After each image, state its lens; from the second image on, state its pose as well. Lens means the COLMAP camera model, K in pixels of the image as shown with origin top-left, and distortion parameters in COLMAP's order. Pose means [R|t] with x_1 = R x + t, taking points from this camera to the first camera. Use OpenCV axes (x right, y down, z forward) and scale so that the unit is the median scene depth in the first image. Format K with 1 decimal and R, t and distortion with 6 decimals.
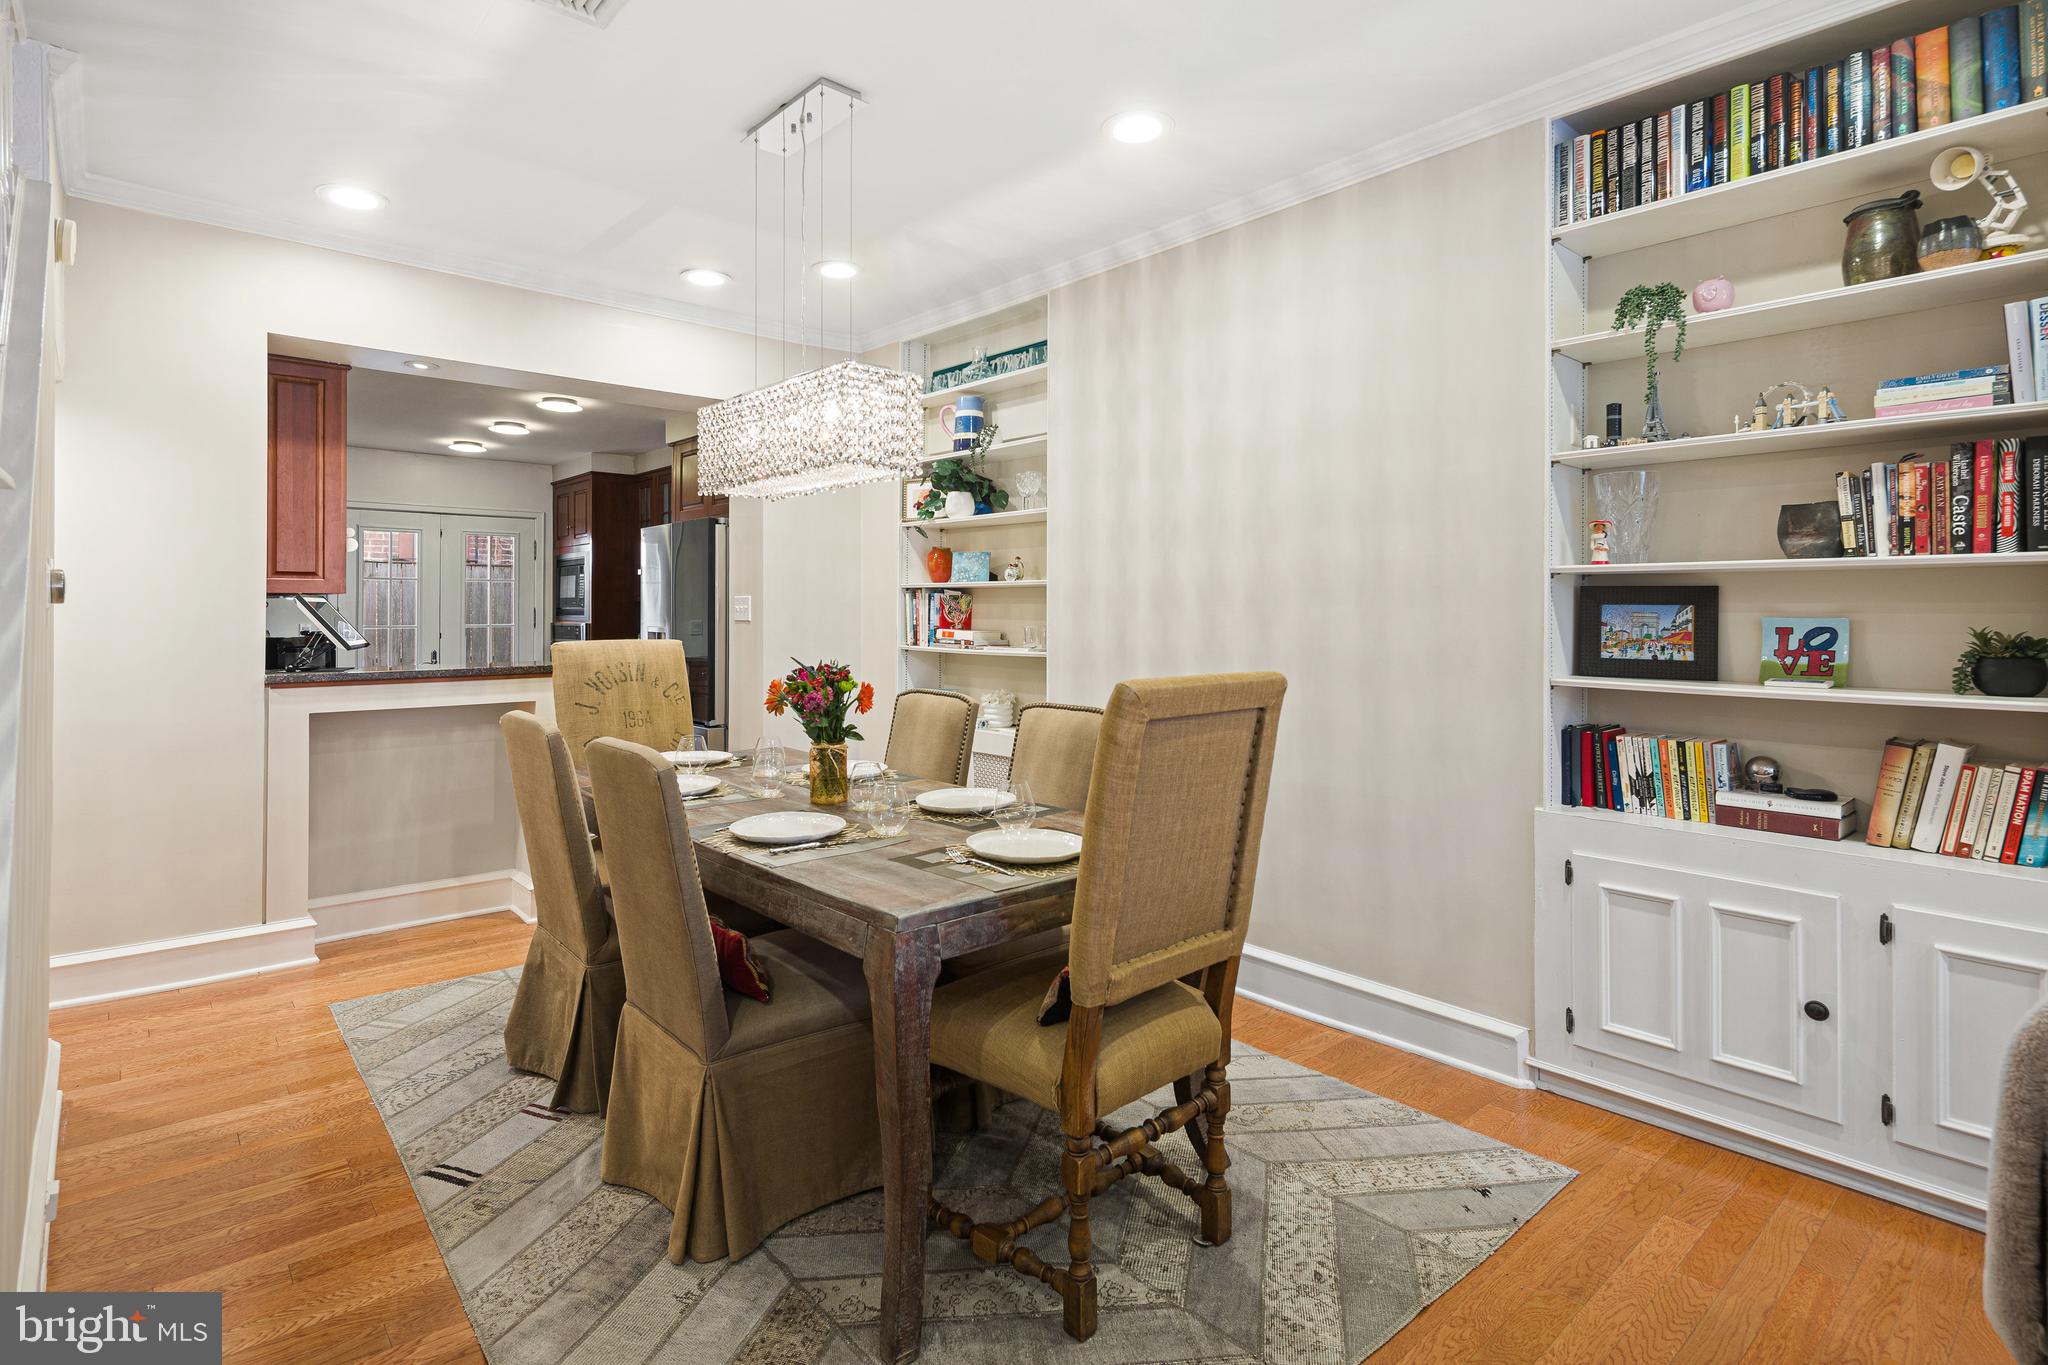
lens RADIAL K [[955.8, 0, 1022.2], [0, 955.8, 624.3], [0, 0, 1]] dist [-0.003593, -0.001159]
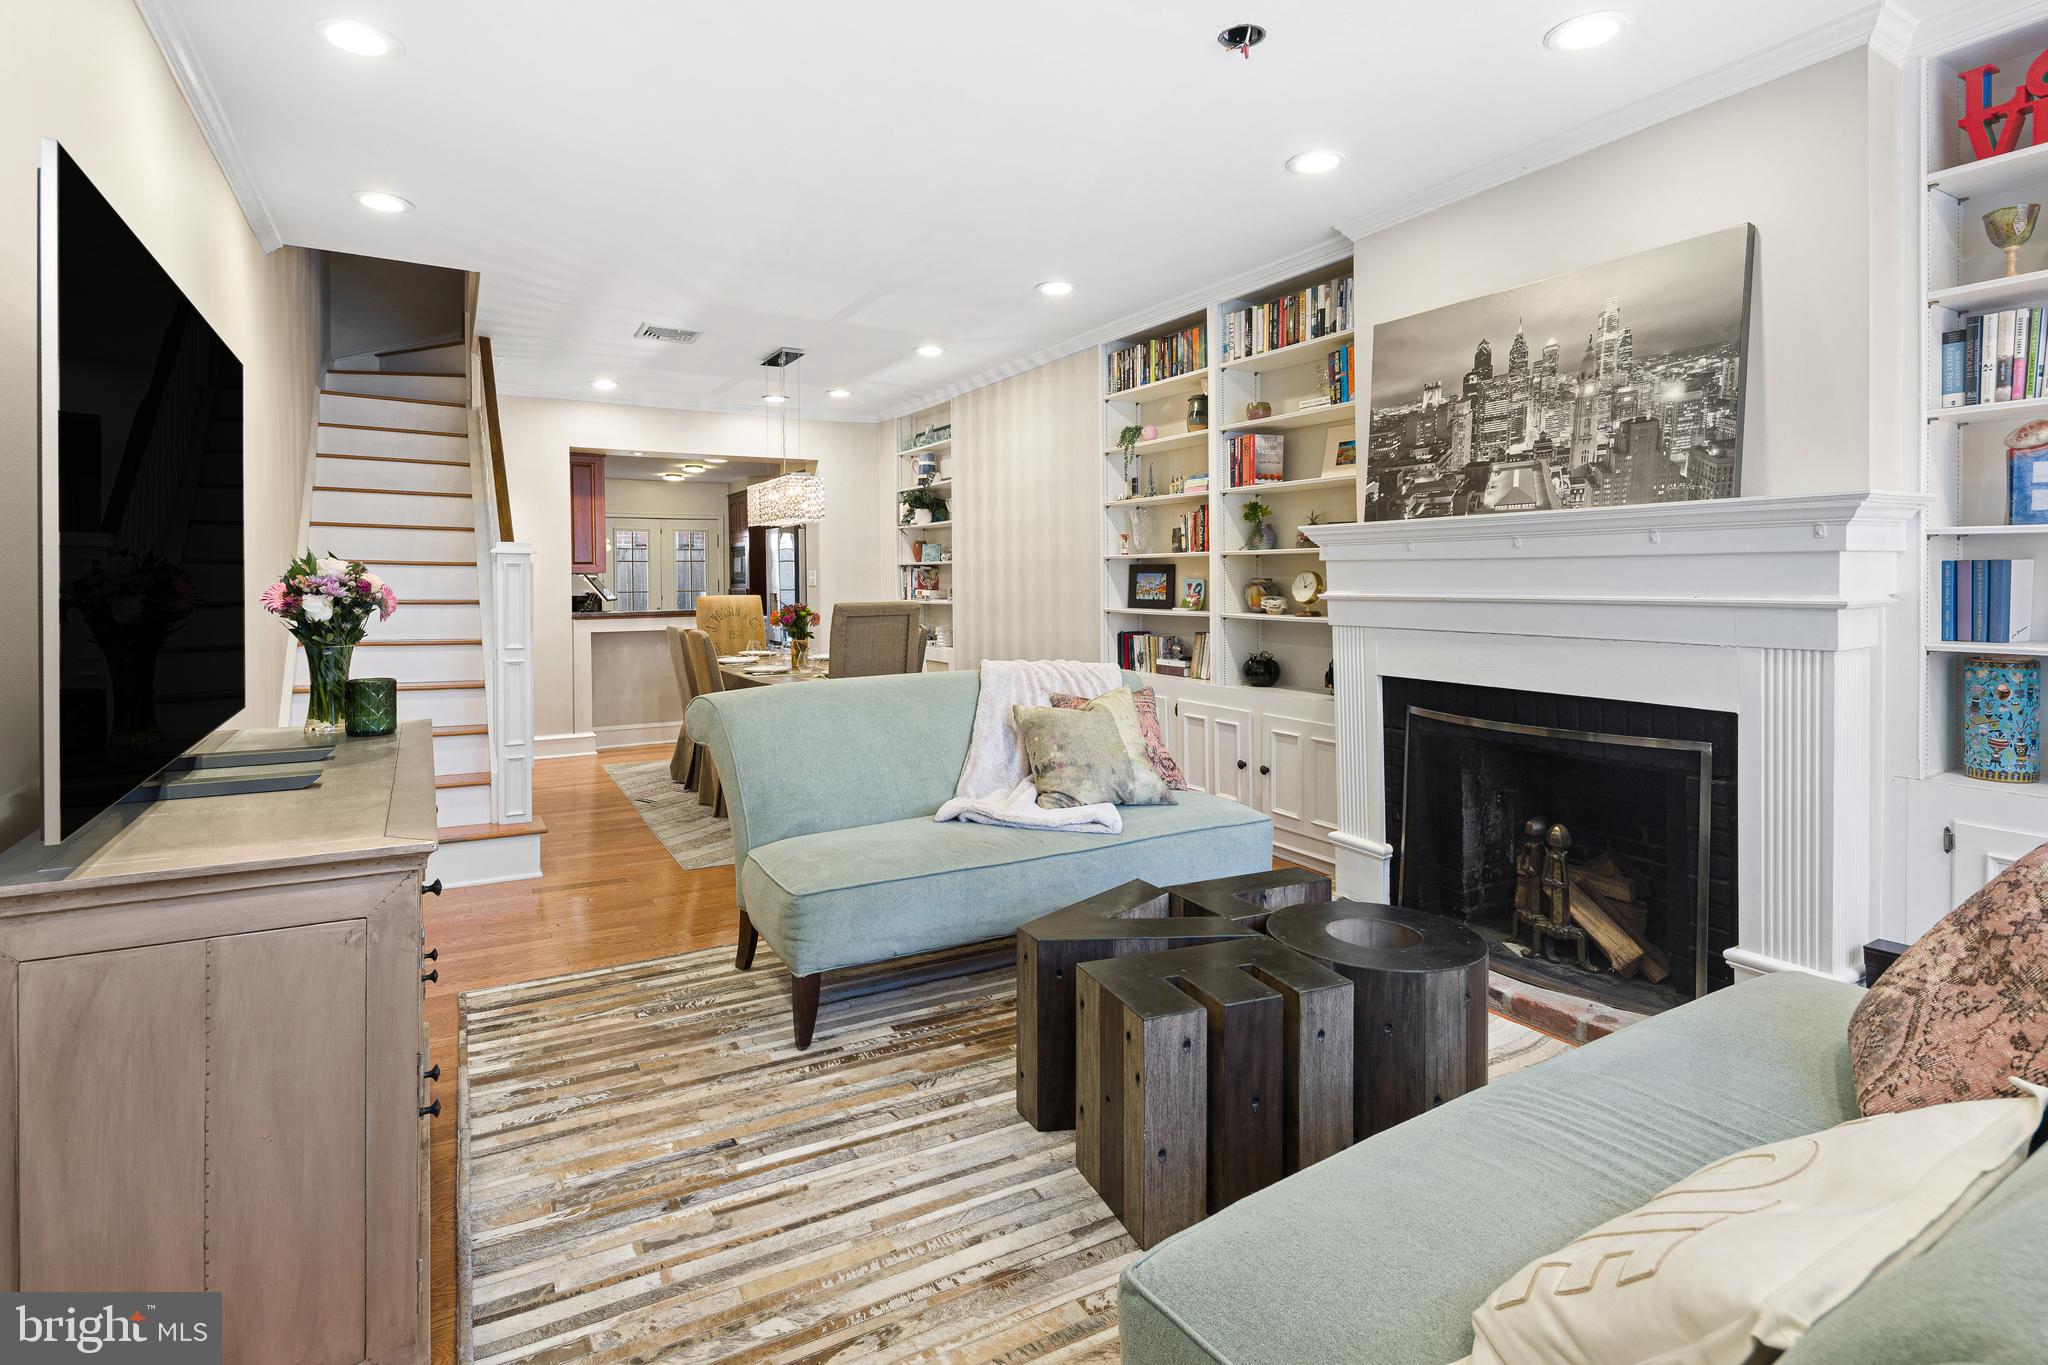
lens RADIAL K [[1024.1, 0, 1021.6], [0, 1024.1, 618.9], [0, 0, 1]] dist [0.010877, -0.007685]
pose [[0.972639, -0.000680, -0.232320, 0.641386], [0.006894, 0.999640, 0.025934, 0.013873], [0.232219, -0.026826, 0.972294, -0.896392]]
